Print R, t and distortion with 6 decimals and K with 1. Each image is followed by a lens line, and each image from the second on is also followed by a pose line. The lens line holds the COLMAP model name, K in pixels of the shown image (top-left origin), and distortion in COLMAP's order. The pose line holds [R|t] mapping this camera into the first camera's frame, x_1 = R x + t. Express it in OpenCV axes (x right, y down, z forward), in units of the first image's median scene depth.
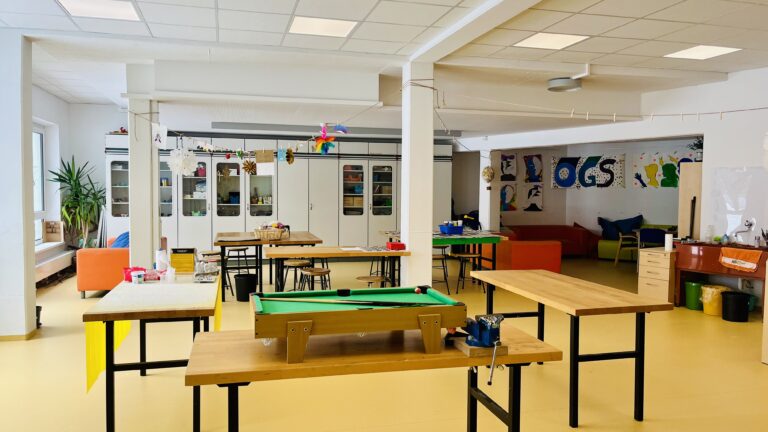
lens RADIAL K [[603.1, 0, 383.4], [0, 603.1, 216.4], [0, 0, 1]] dist [0.004881, -0.002206]
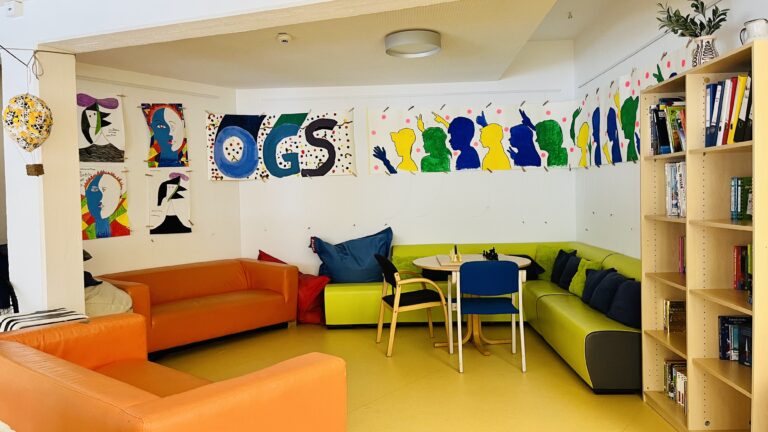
lens RADIAL K [[603.1, 0, 383.1], [0, 603.1, 218.2], [0, 0, 1]] dist [0.004881, -0.002206]
pose [[0.811310, -0.047570, 0.582678, 0.121544], [0.060527, 0.998163, -0.002786, -0.009538], [-0.581475, 0.037528, 0.812699, 0.568651]]
